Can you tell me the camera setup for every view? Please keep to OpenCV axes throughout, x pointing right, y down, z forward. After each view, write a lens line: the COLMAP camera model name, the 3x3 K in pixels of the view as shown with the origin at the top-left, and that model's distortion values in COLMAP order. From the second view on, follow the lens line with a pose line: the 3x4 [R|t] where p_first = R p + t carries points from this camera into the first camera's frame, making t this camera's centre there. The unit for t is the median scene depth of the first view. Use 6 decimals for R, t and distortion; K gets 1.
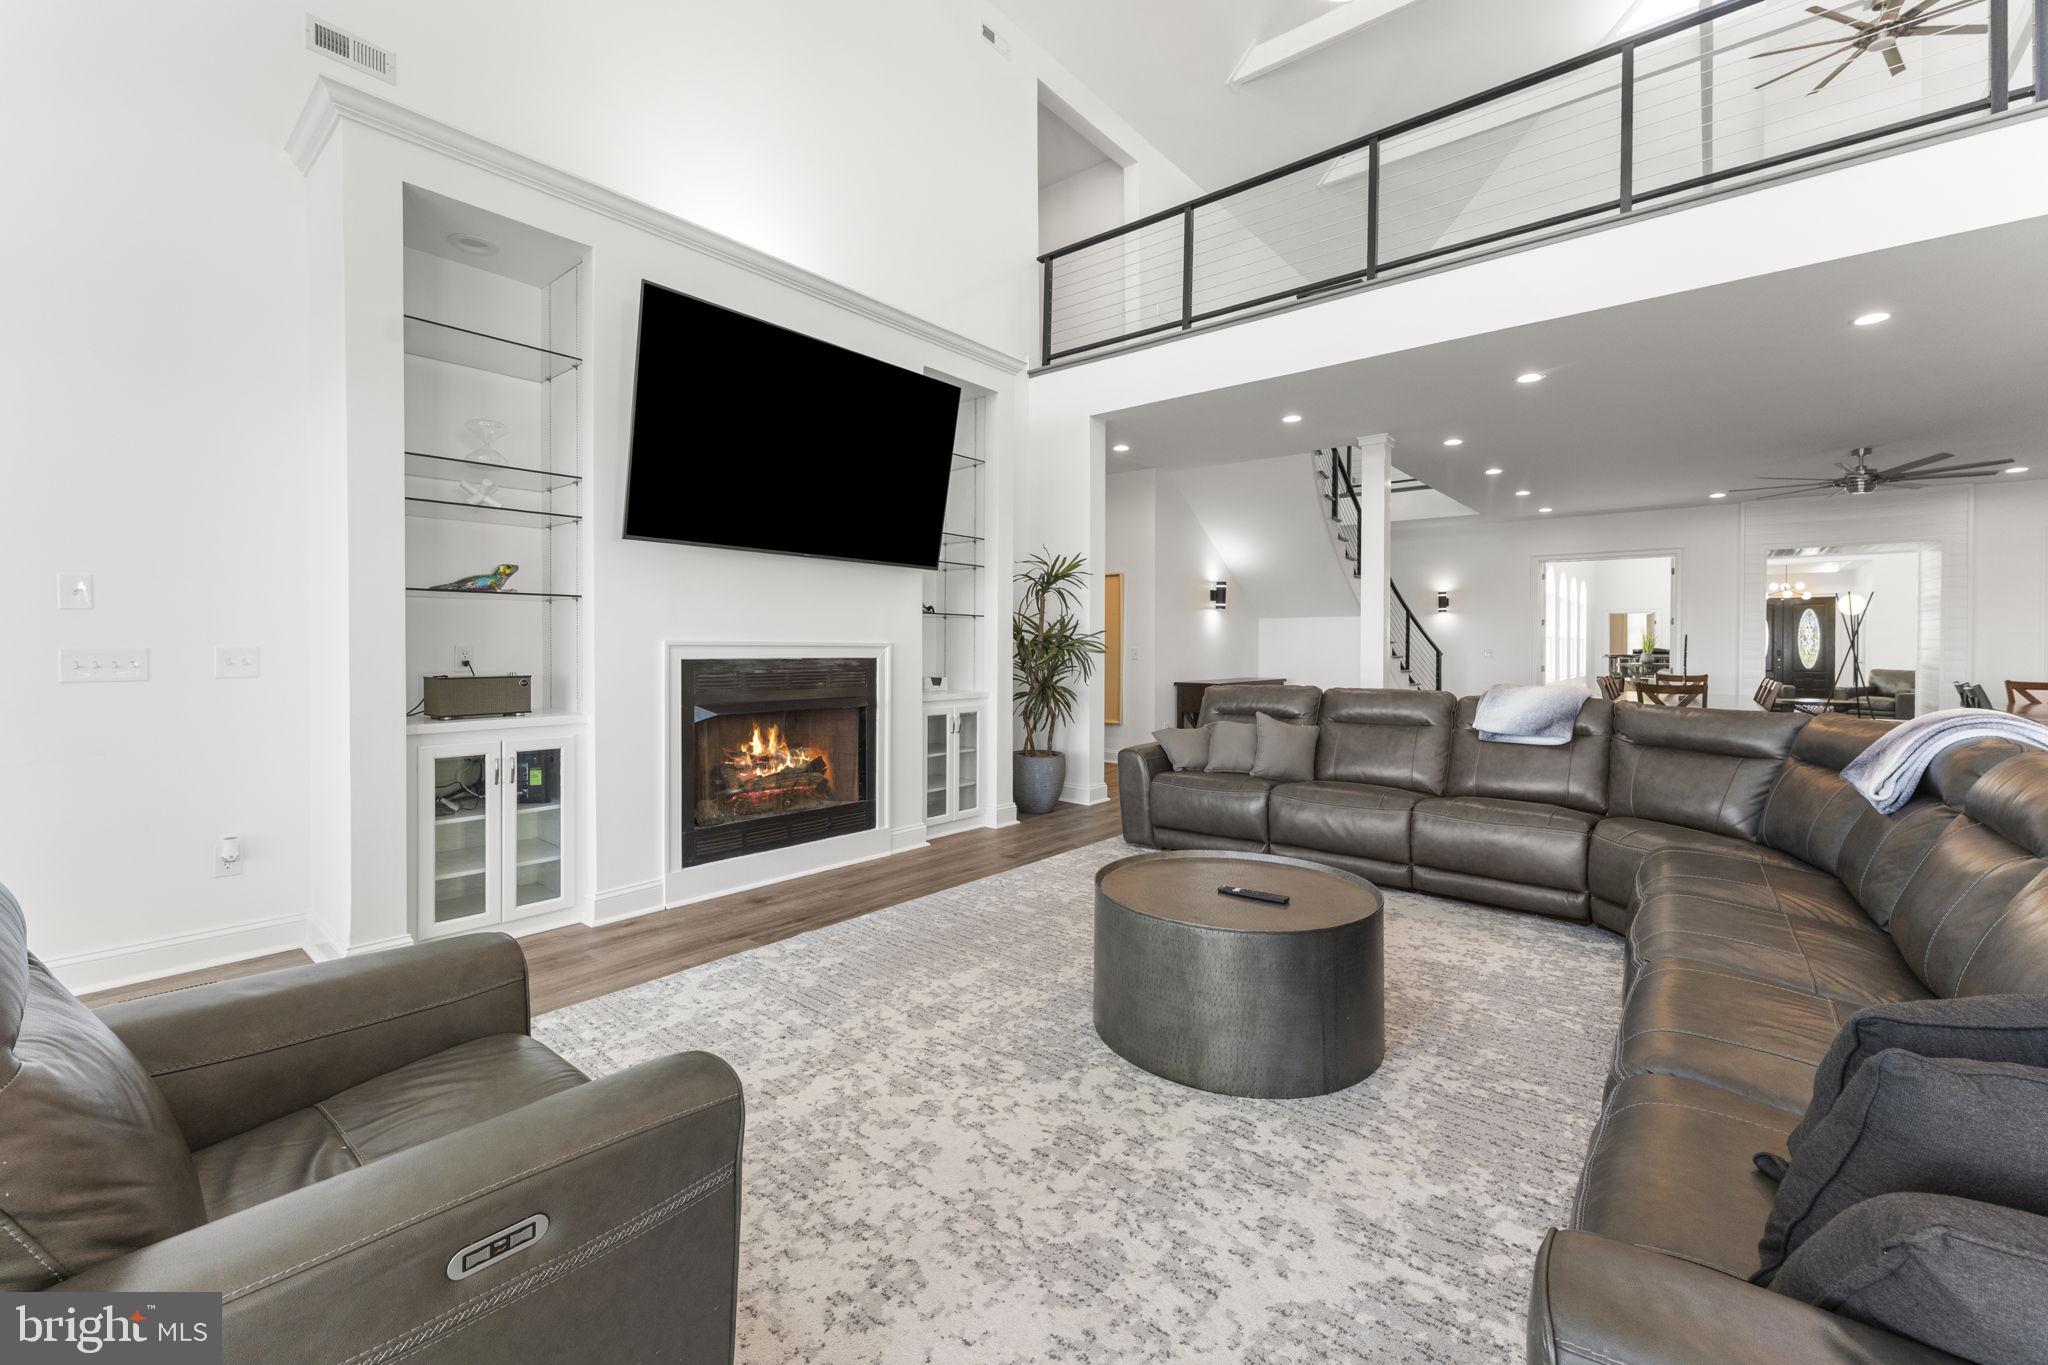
lens RADIAL K [[849.7, 0, 1017.2], [0, 849.7, 655.6], [0, 0, 1]] dist [-0.001592, -0.000344]
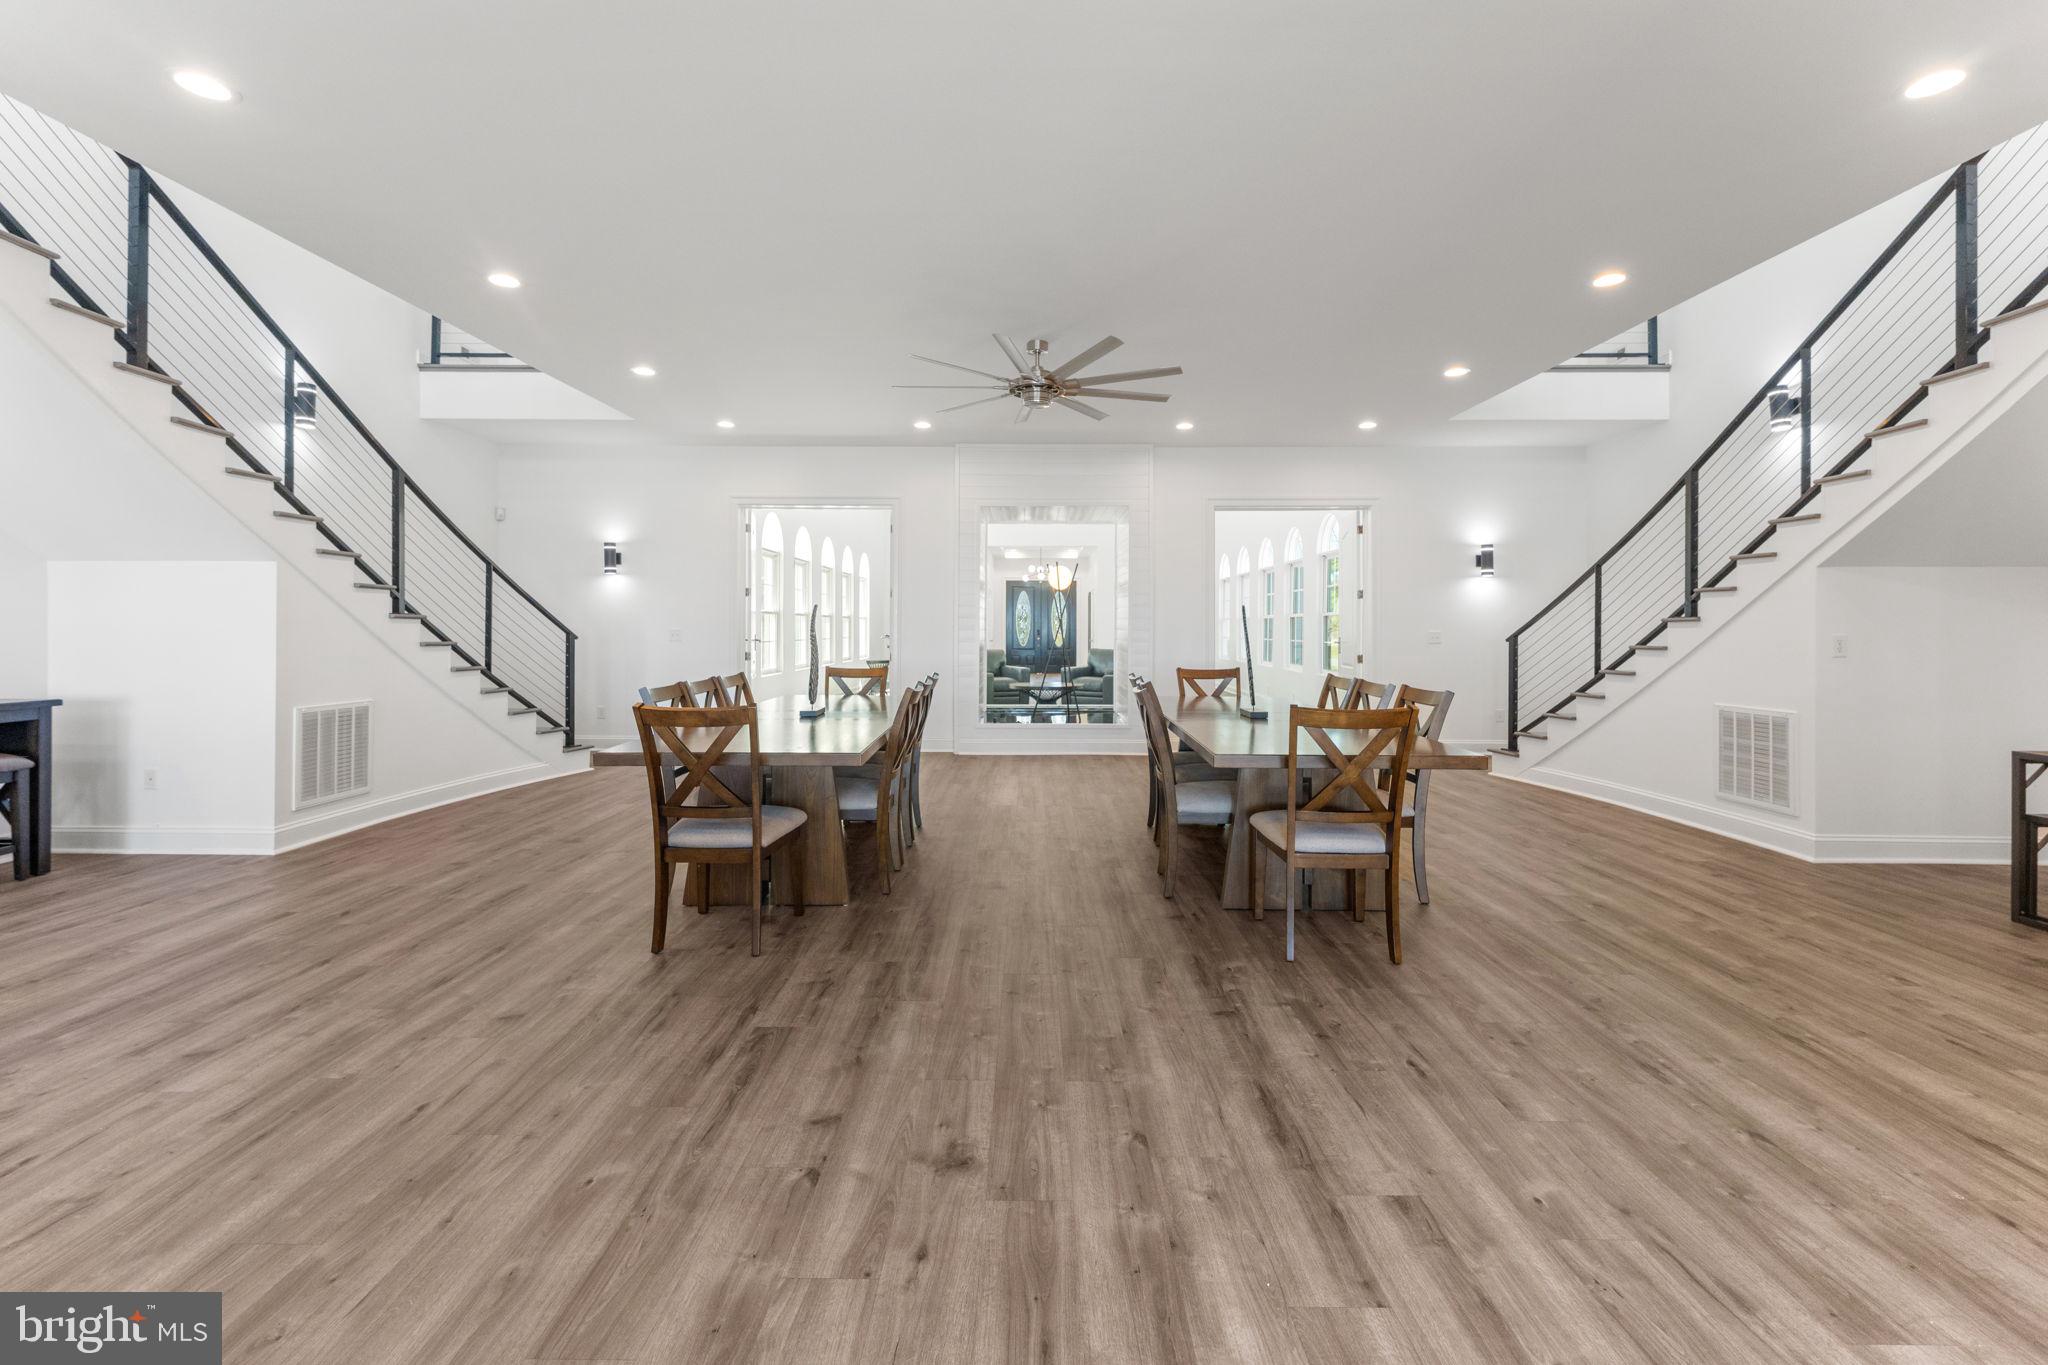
lens RADIAL K [[849.7, 0, 1023.9], [0, 849.7, 629.8], [0, 0, 1]] dist [-0.001592, -0.000344]
pose [[0.775384, 0.000109, 0.631490, 0.383593], [0.004666, 0.999972, -0.005902, -0.002085], [-0.631473, 0.007522, 0.775362, 0.328373]]
